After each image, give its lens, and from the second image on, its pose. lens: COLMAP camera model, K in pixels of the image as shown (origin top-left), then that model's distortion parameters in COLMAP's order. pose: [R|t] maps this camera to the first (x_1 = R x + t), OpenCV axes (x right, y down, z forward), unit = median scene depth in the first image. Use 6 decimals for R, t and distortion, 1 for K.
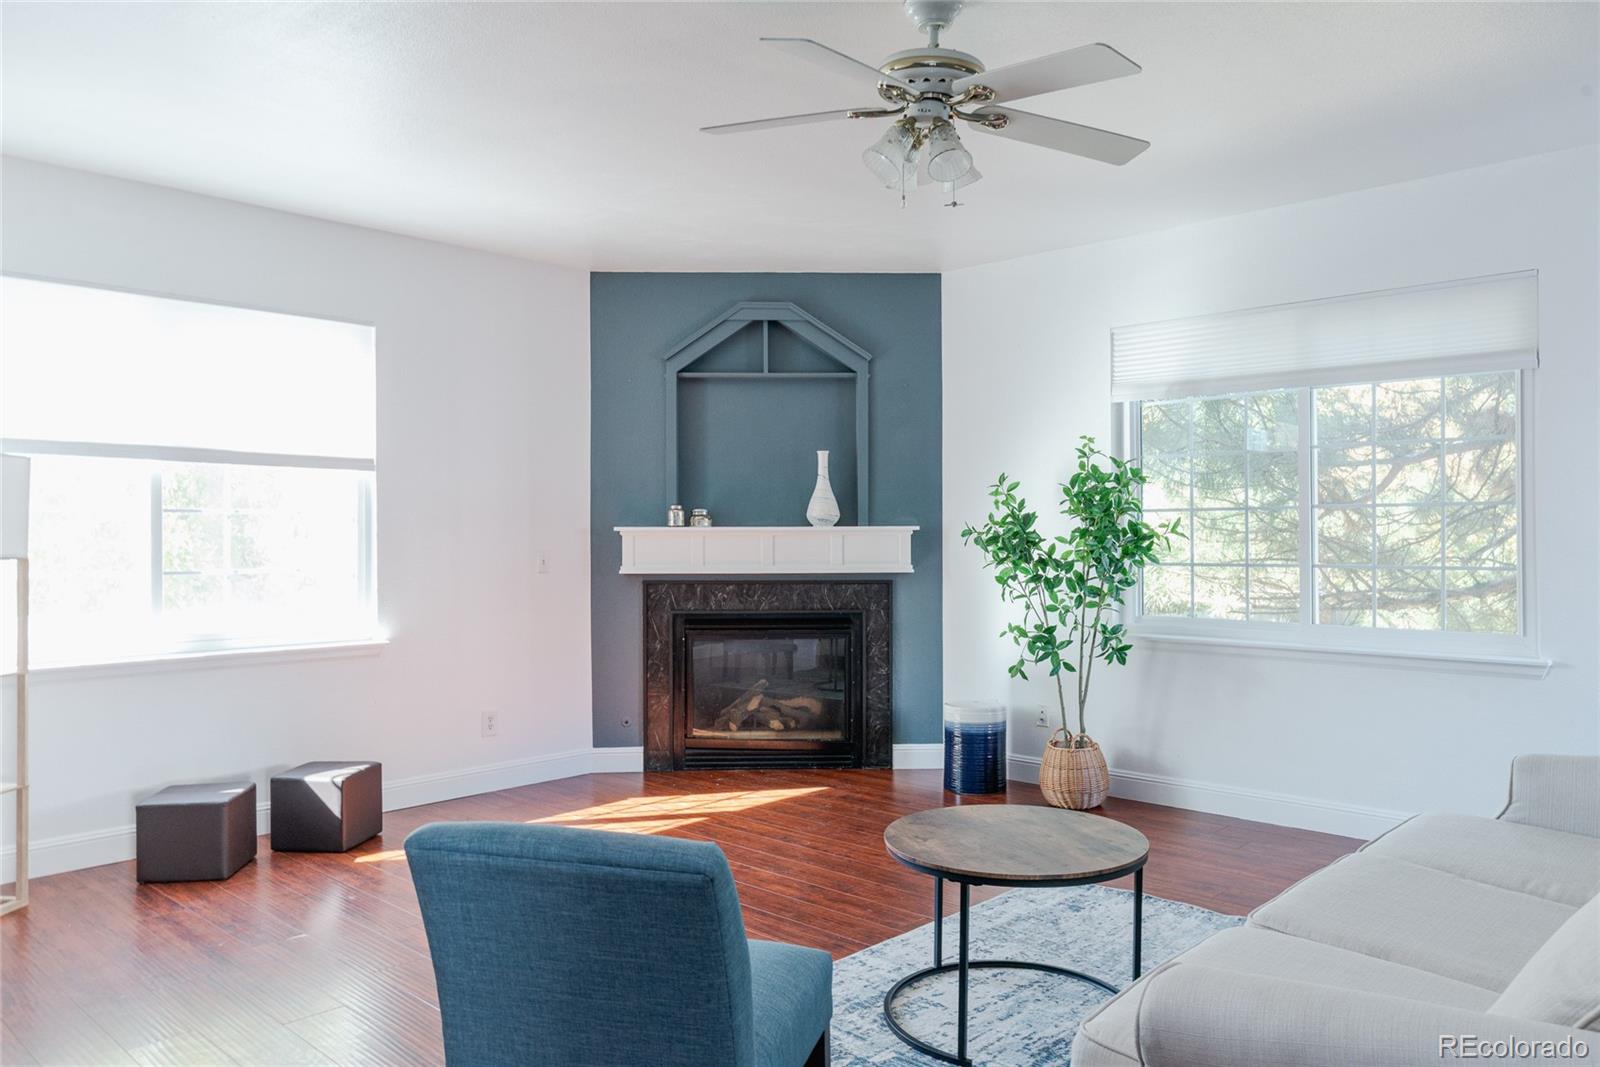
lens RADIAL K [[1137.8, 0, 832.6], [0, 1137.8, 533.0], [0, 0, 1]] dist [0.001742, 0.000451]
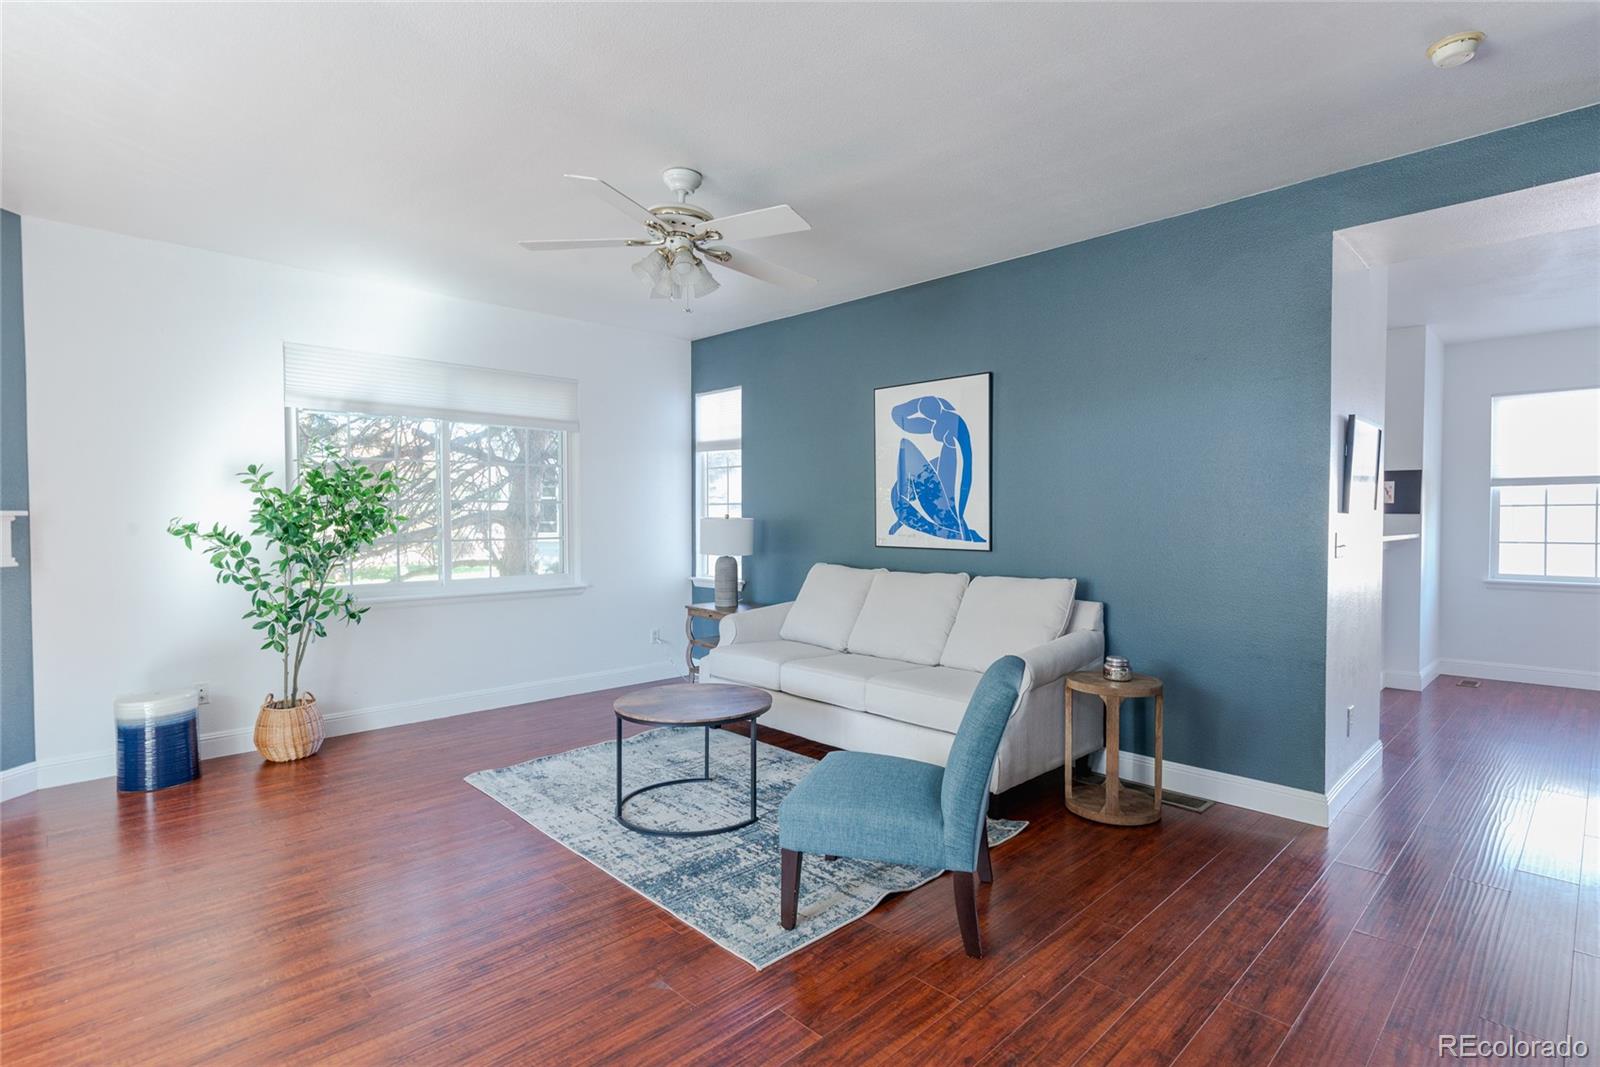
lens RADIAL K [[790.9, 0, 822.5], [0, 790.9, 533.7], [0, 0, 1]] dist [0.001638, 0.001078]
pose [[0.042134, -0.019505, 0.998922, -0.486102], [0.001357, 0.999810, 0.019465, -0.000060], [-0.999111, 0.000536, 0.042153, 0.375908]]
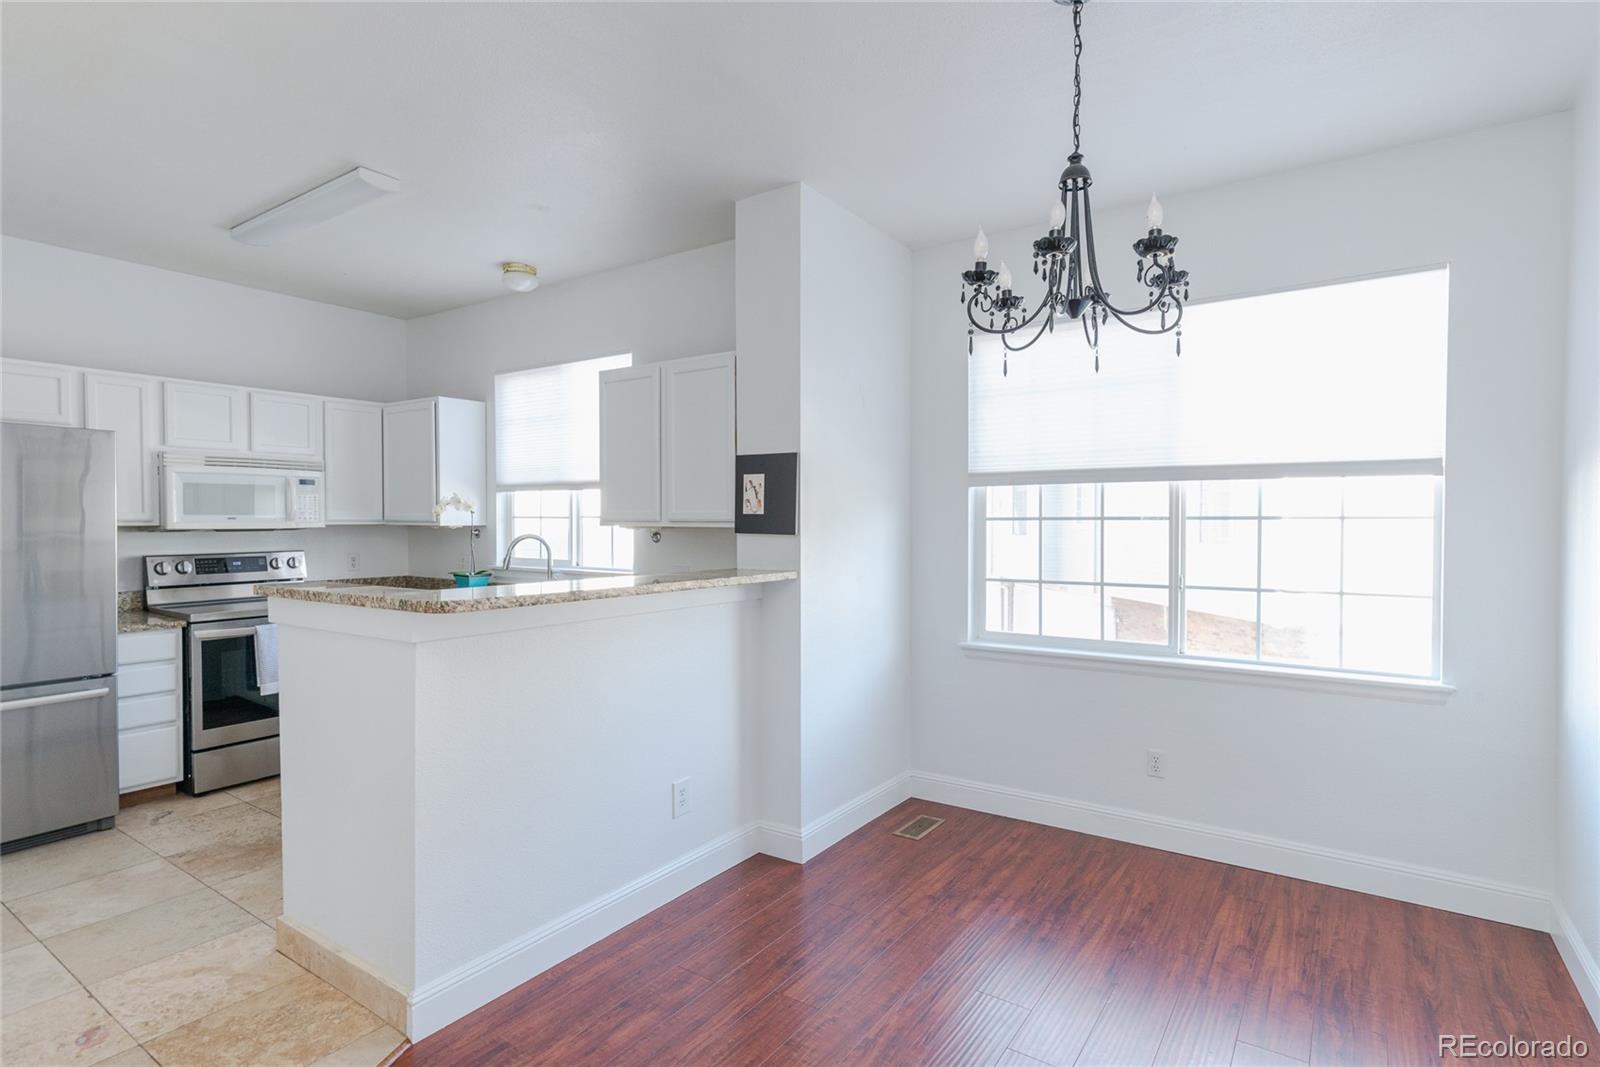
lens RADIAL K [[790.9, 0, 822.5], [0, 790.9, 533.7], [0, 0, 1]] dist [0.001638, 0.001078]
pose [[-0.151150, -0.013448, 0.988419, -0.012098], [-0.001089, 0.999909, 0.013438, -0.011884], [-0.988510, 0.000955, -0.151151, -0.241217]]
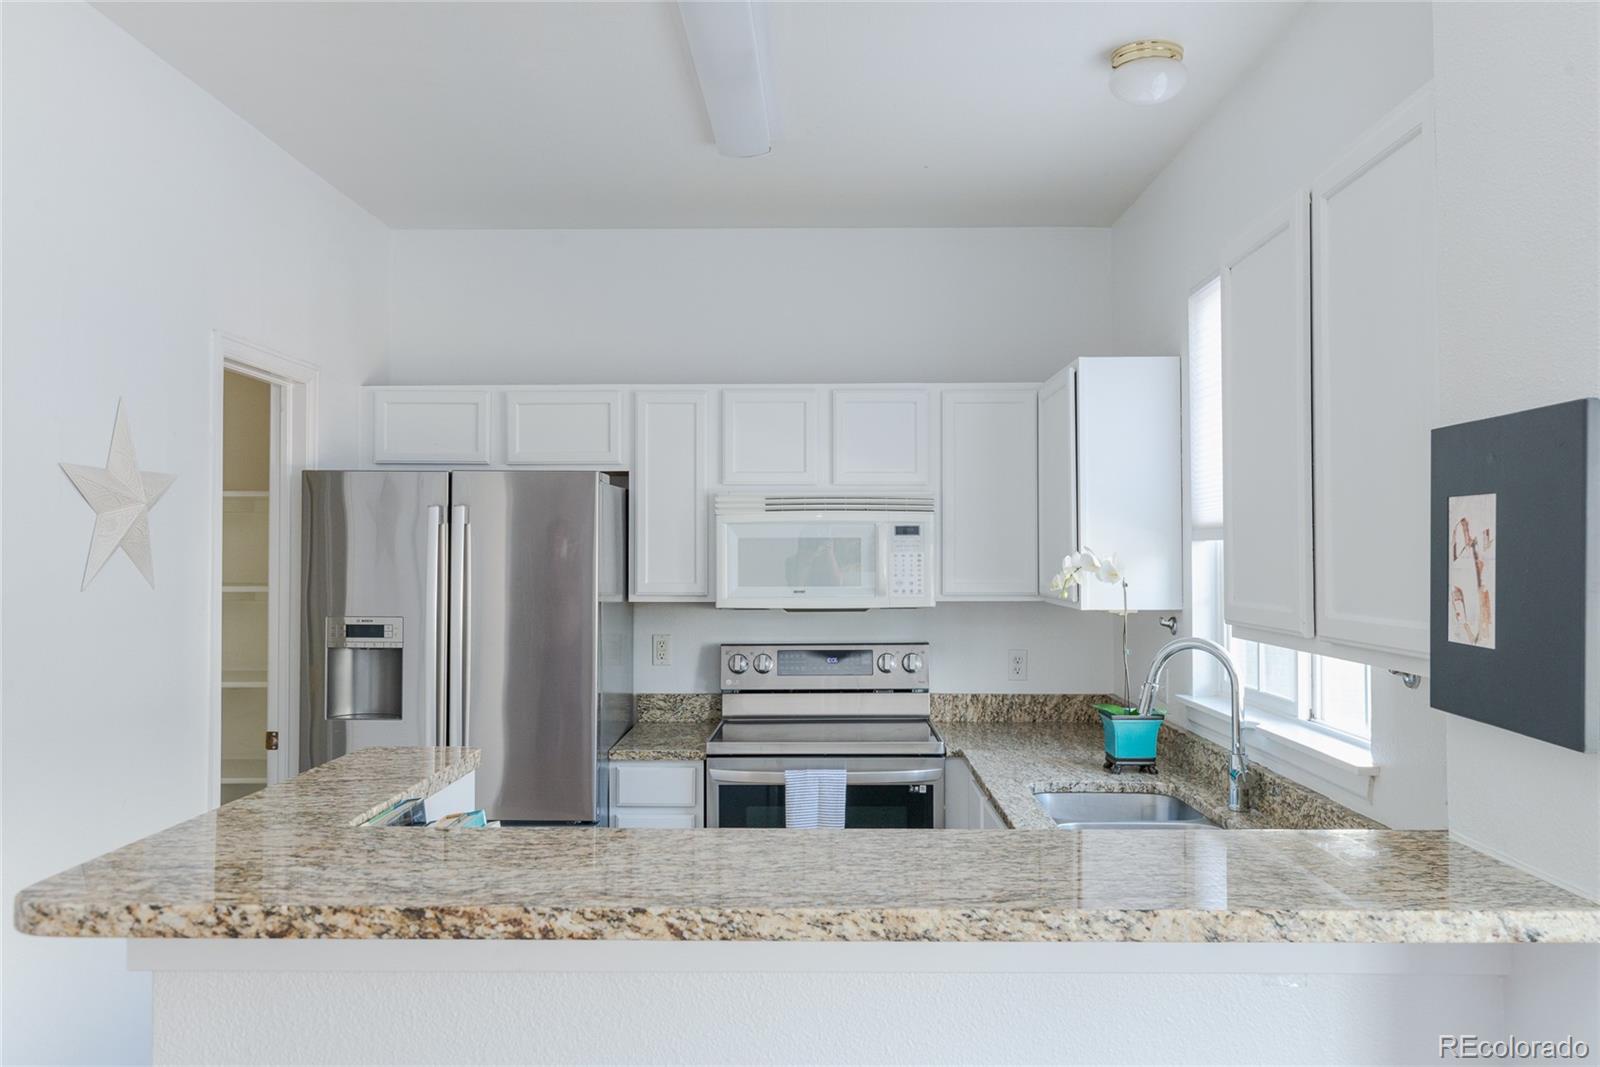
lens RADIAL K [[1269.7, 0, 800.0], [0, 1269.7, 533.5], [0, 0, 1]] dist [0.007346, 0.000770]
pose [[0.748942, 0.014948, 0.662467, 0.279809], [-0.001178, 0.999774, -0.021227, -0.032846], [-0.662635, 0.015117, 0.748790, -0.366279]]
